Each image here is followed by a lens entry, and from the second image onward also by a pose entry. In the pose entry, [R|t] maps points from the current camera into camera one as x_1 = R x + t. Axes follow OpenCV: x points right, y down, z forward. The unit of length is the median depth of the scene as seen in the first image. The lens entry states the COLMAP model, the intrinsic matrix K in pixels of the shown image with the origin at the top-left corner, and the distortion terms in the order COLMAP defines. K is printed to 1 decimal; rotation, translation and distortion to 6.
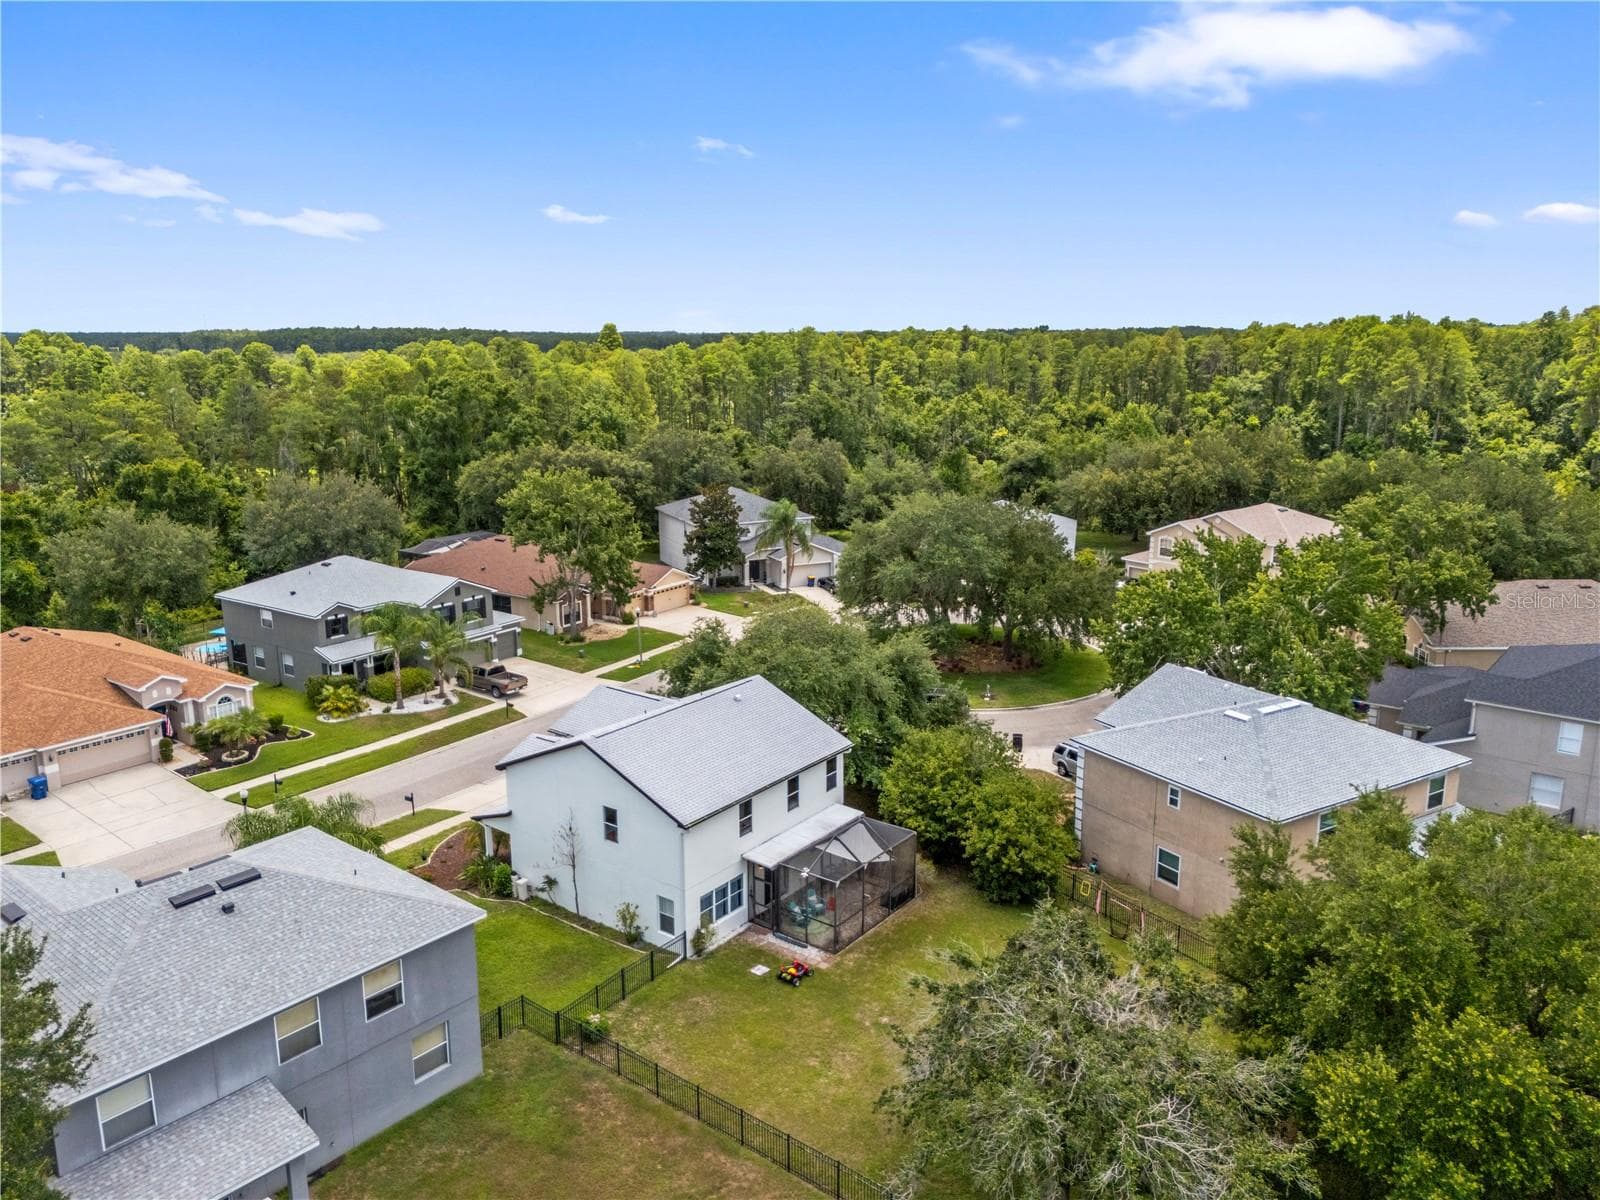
lens RADIAL K [[1130.0, 0, 800.0], [0, 1130.0, 600.0], [0, 0, 1]] dist [0.004281, 0.001175]
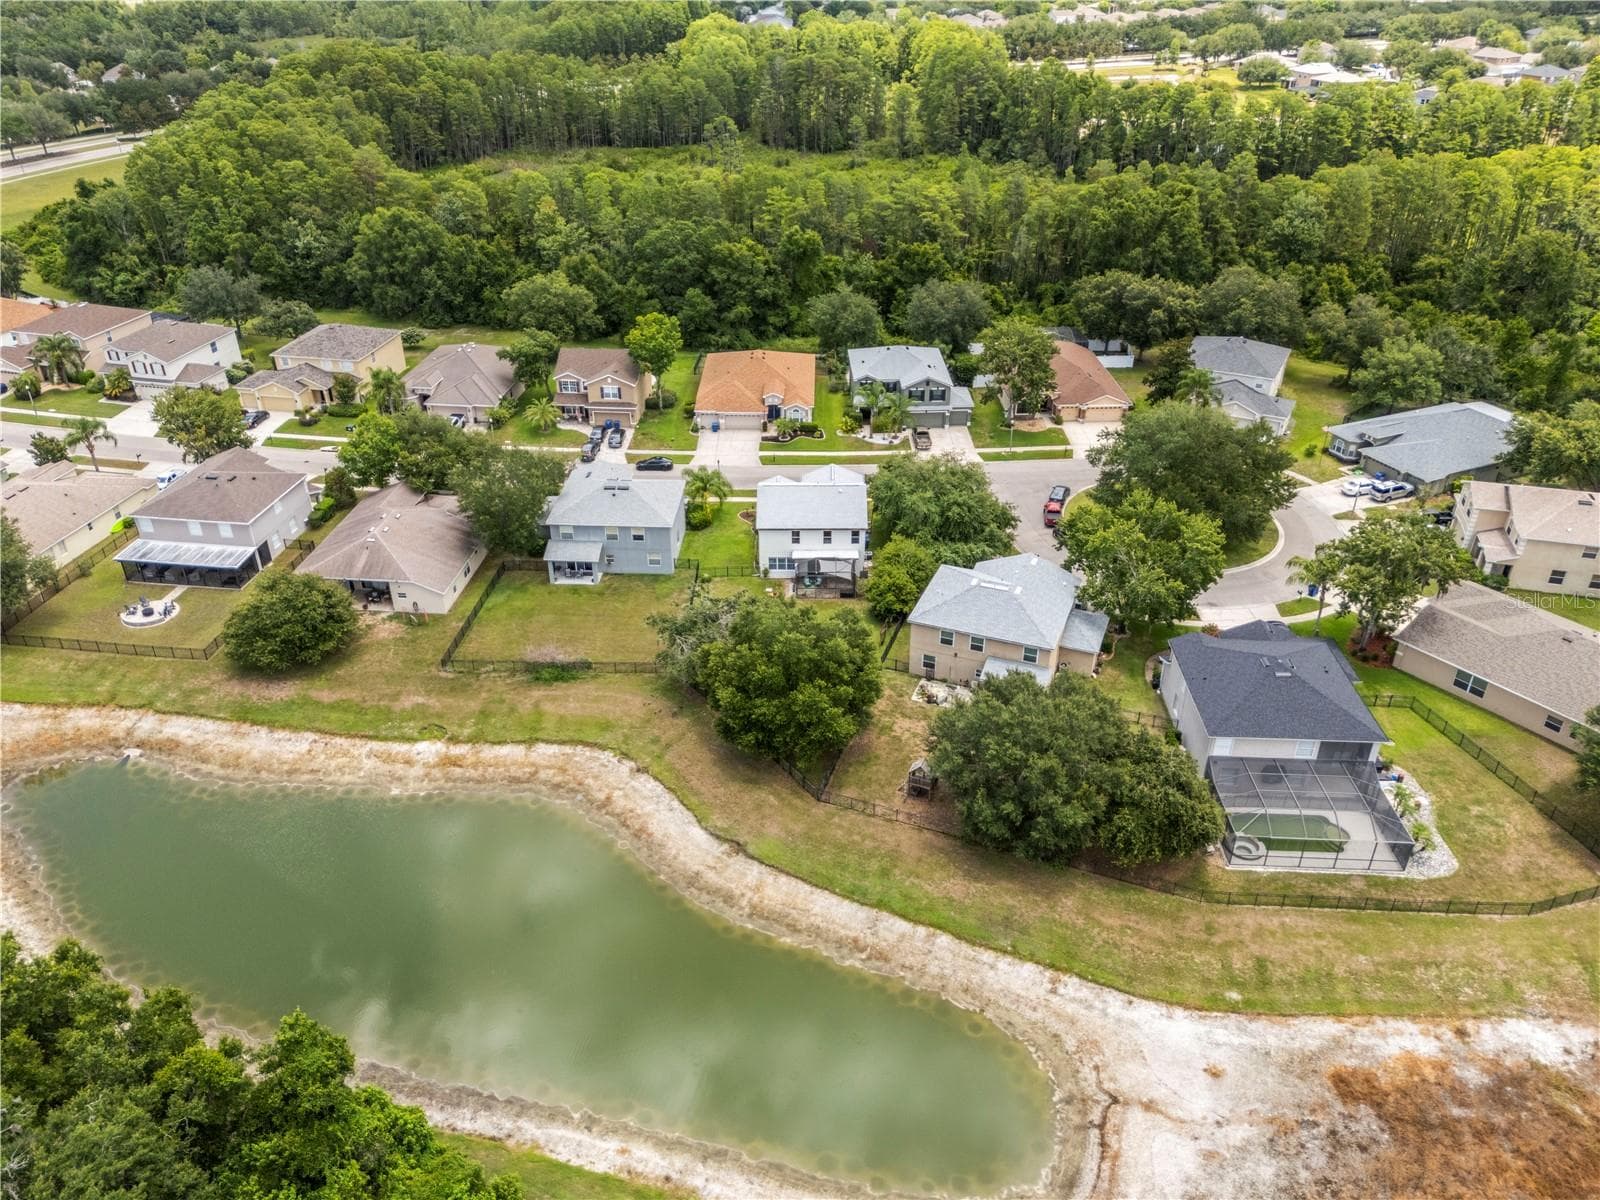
lens RADIAL K [[1191.9, 0, 800.0], [0, 1191.9, 600.0], [0, 0, 1]] dist [0.008315, 0.012407]
pose [[0.584563, 0.409059, -0.700683, 1.322440], [-0.167452, 0.905837, 0.389127, -0.503834], [0.793881, -0.110138, 0.598016, -0.417030]]
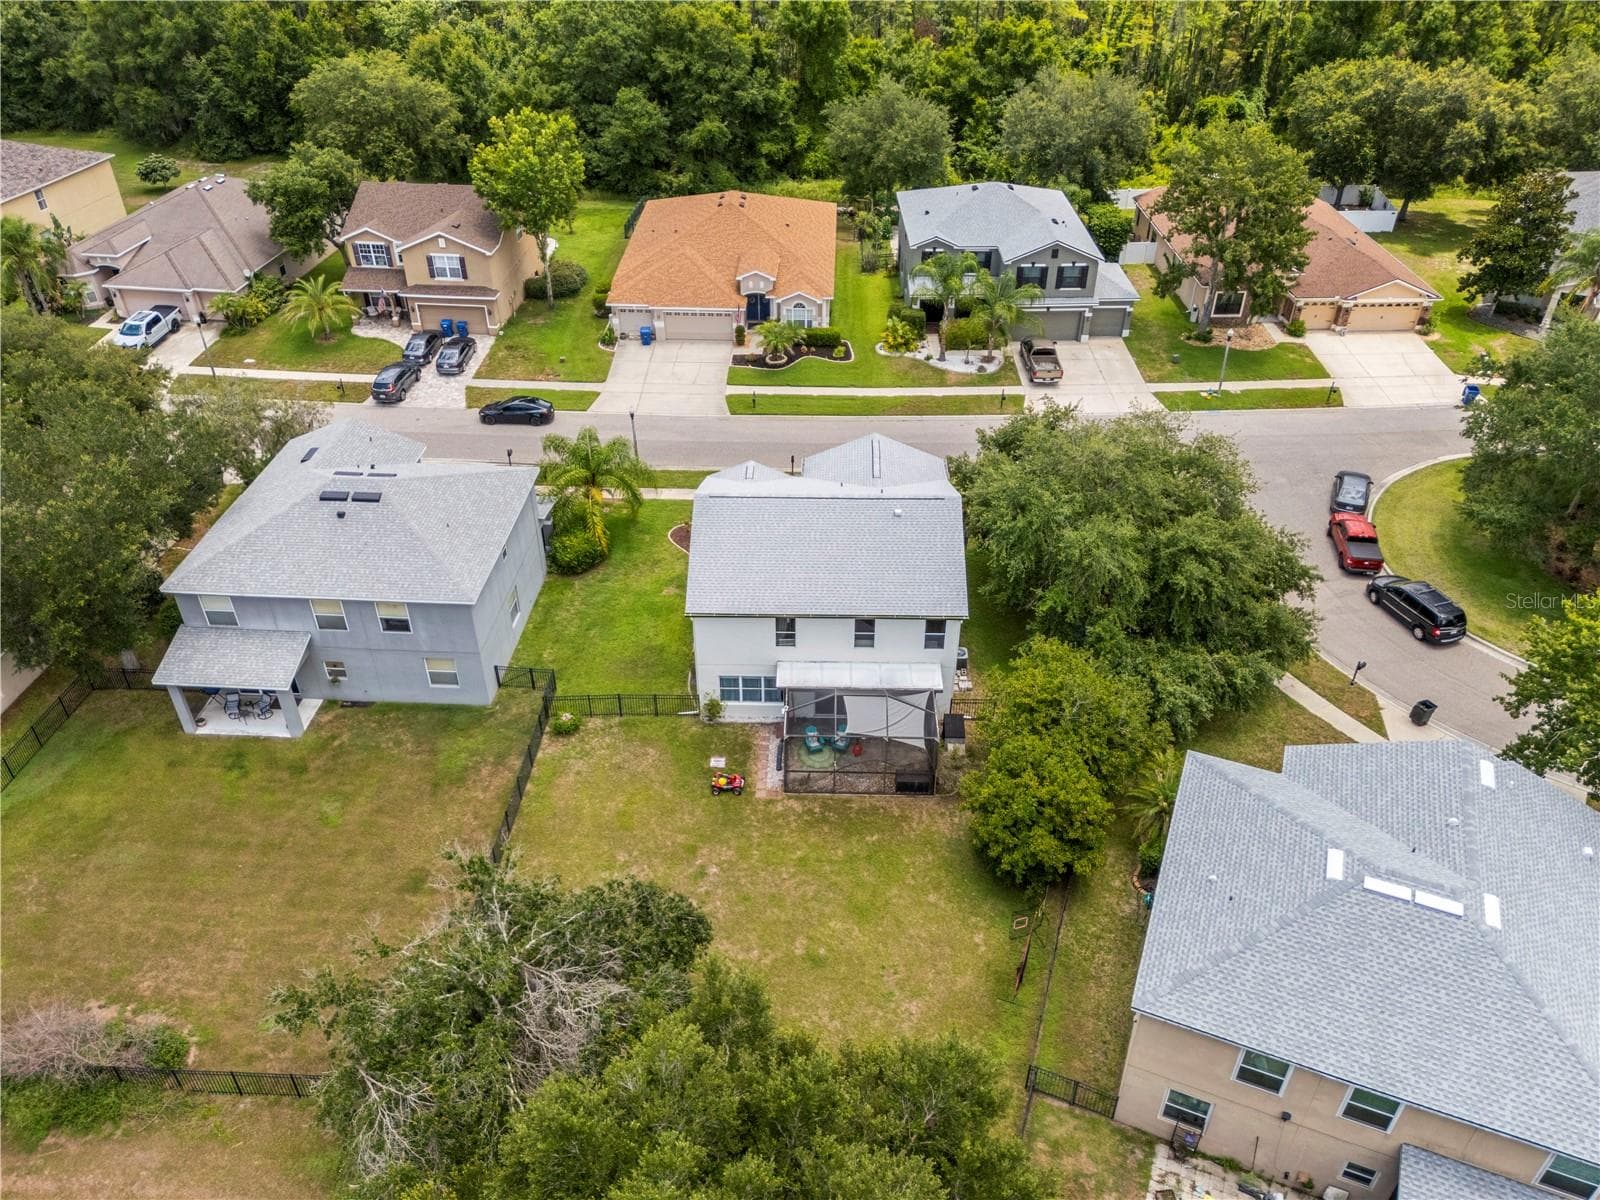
lens RADIAL K [[1191.9, 0, 800.0], [0, 1191.9, 600.0], [0, 0, 1]] dist [0.008315, 0.012407]
pose [[0.571346, 0.476271, -0.668379, 0.460713], [-0.172302, 0.865850, 0.469697, -0.233080], [0.802419, -0.153196, 0.576763, 0.288156]]
